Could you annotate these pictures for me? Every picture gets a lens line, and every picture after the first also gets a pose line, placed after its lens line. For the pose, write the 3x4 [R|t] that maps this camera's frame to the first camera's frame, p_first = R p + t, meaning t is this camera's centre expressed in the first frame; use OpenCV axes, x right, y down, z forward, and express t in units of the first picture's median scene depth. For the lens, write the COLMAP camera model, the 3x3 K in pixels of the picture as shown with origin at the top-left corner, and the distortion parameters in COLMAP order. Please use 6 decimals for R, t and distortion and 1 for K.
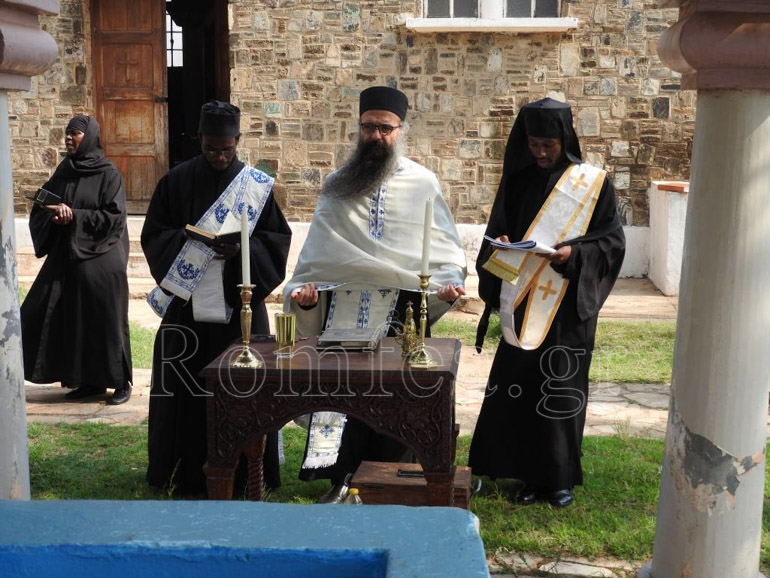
lens RADIAL K [[1205.4, 0, 383.1], [0, 1205.4, 289.8], [0, 0, 1]] dist [-0.014036, 0.000000]
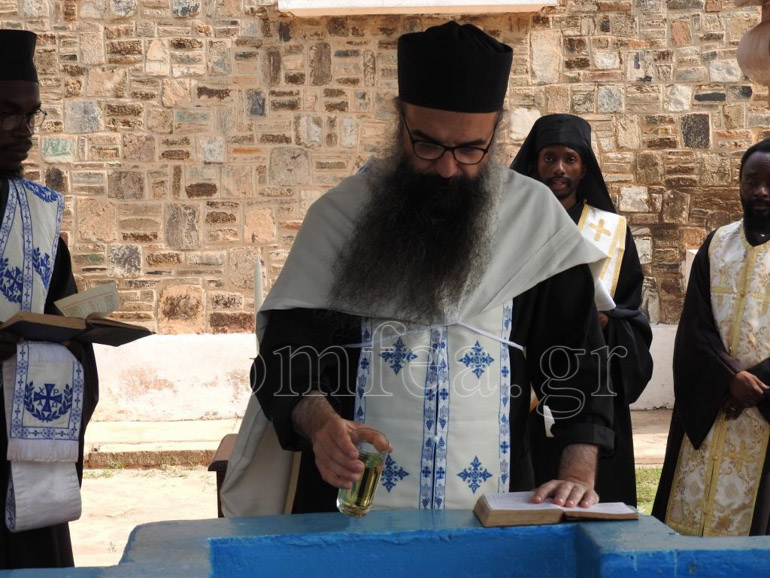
lens RADIAL K [[2380.1, 0, 385.6], [0, 2380.1, 288.5], [0, 0, 1]] dist [-0.006837, 0.000000]
pose [[0.993596, -0.029945, 0.108947, -0.061560], [0.039479, 0.995475, -0.086431, 0.027752], [-0.105866, 0.090179, 0.990283, -0.179803]]
